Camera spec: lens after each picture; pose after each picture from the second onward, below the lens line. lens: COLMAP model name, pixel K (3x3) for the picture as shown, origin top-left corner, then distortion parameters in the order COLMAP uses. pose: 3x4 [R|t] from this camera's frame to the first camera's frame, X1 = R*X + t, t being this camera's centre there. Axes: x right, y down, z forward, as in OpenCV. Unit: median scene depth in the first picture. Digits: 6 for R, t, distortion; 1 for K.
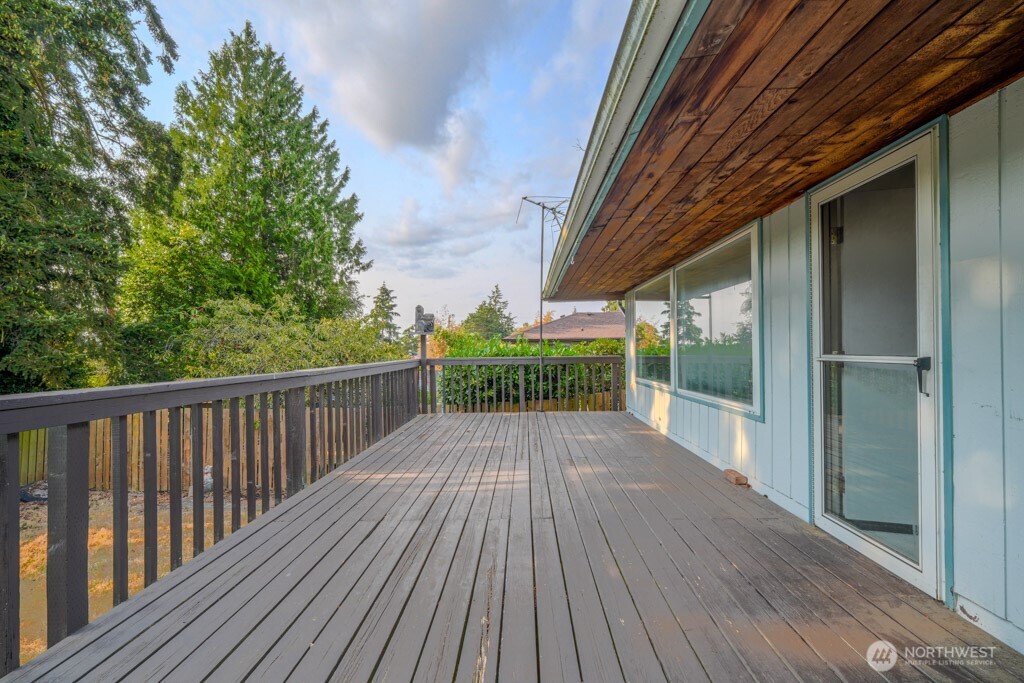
lens RADIAL K [[431.7, 0, 512.9], [0, 431.7, 346.2], [0, 0, 1]] dist [0.000555, 0.000115]
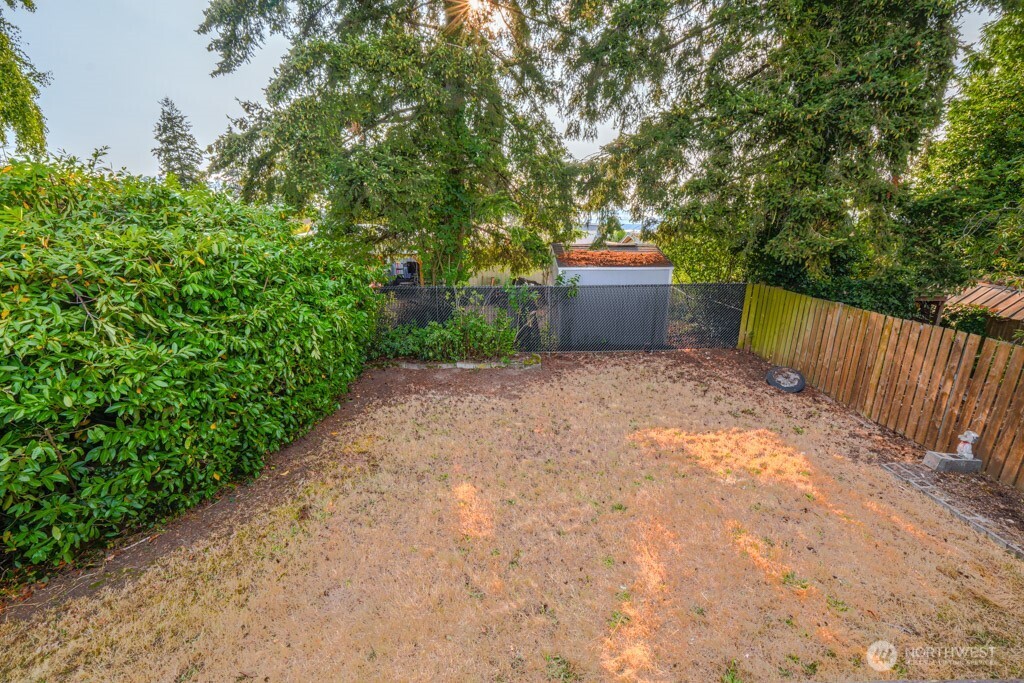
lens RADIAL K [[431.7, 0, 511.6], [0, 431.7, 343.1], [0, 0, 1]] dist [0.000555, 0.000115]
pose [[0.043467, 0.268280, -0.962360, -0.181313], [0.006801, 0.963168, 0.268813, -0.015066], [0.999032, -0.018230, 0.040041, 0.333302]]
